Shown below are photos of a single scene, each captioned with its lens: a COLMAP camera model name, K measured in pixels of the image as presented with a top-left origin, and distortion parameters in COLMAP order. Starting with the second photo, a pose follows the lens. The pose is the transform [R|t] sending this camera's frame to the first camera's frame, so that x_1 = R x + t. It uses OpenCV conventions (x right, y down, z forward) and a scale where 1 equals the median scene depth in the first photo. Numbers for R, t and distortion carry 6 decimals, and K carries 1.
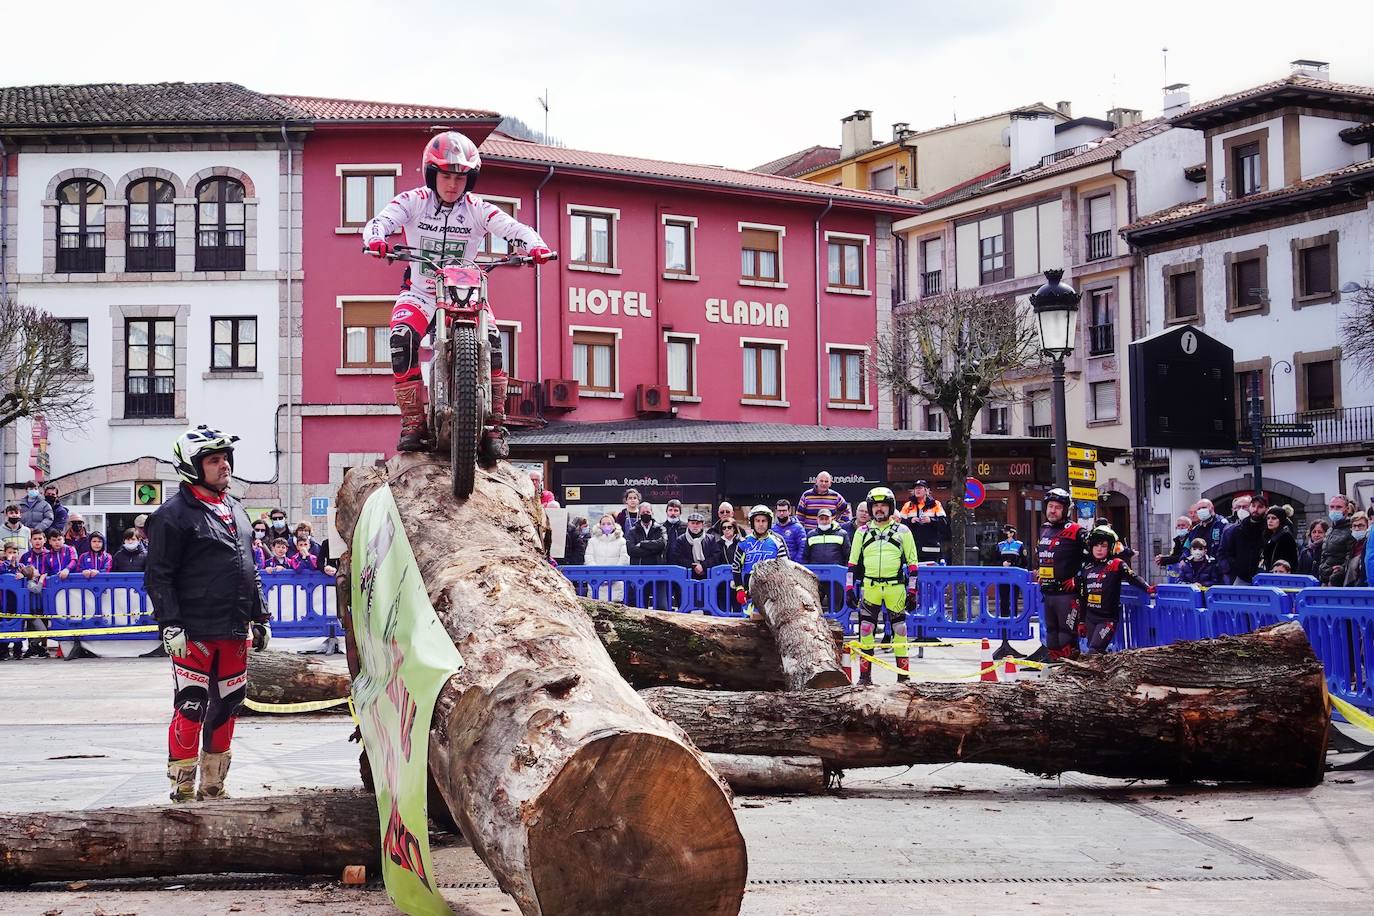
lens RADIAL K [[2041.6, 0, 584.8], [0, 2041.6, 447.4], [0, 0, 1]] dist [0.001996, 0.000000]
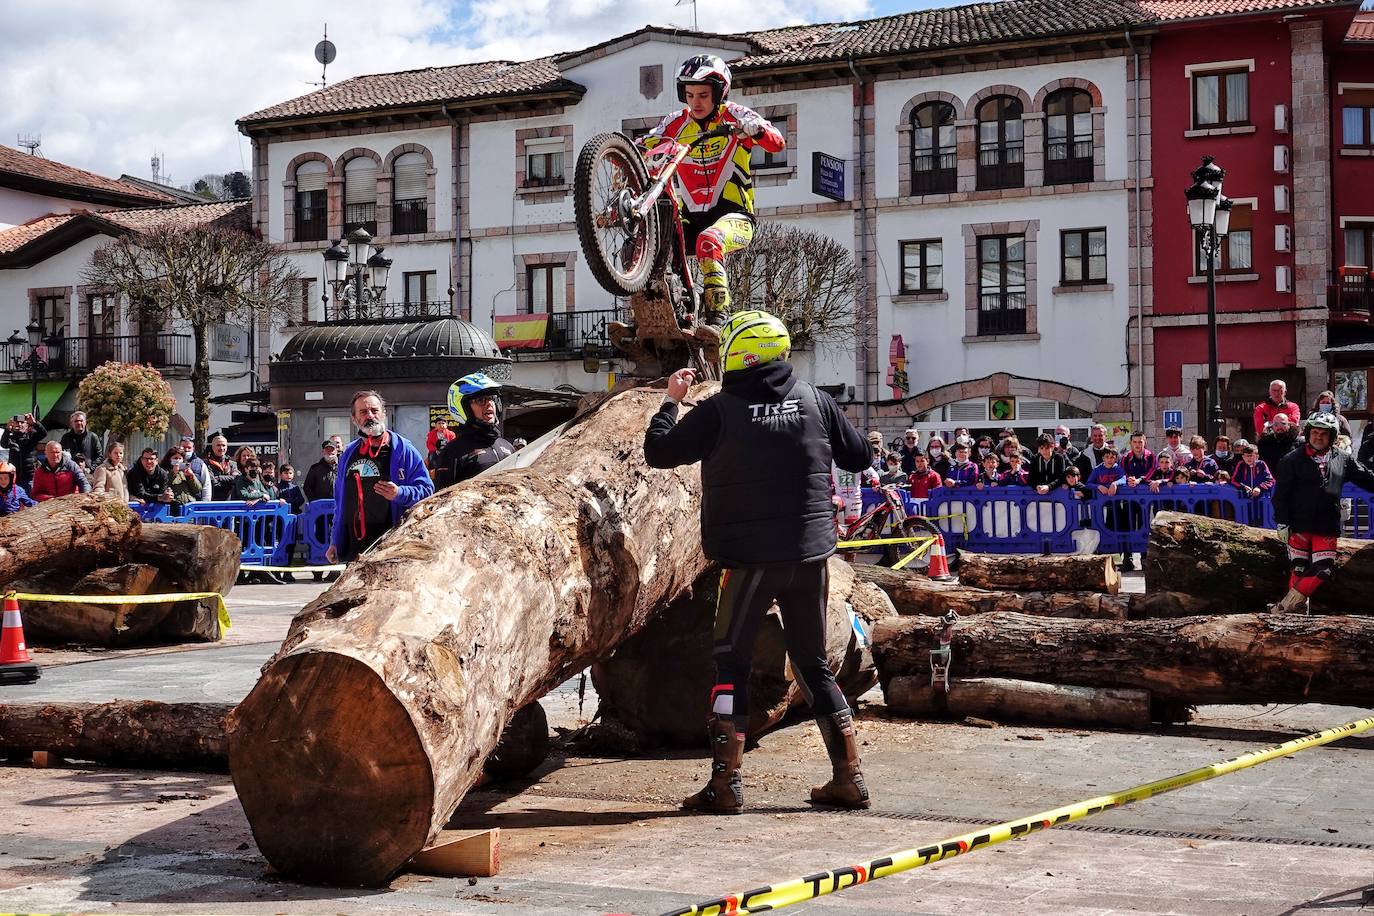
lens RADIAL K [[2041.6, 0, 649.5], [0, 2041.6, 446.1], [0, 0, 1]] dist [0.001996, 0.000000]
pose [[0.898193, -0.007886, -0.439530, 0.132170], [0.026325, 0.999010, 0.035870, -0.000054], [0.438812, -0.043789, 0.897511, 0.026279]]
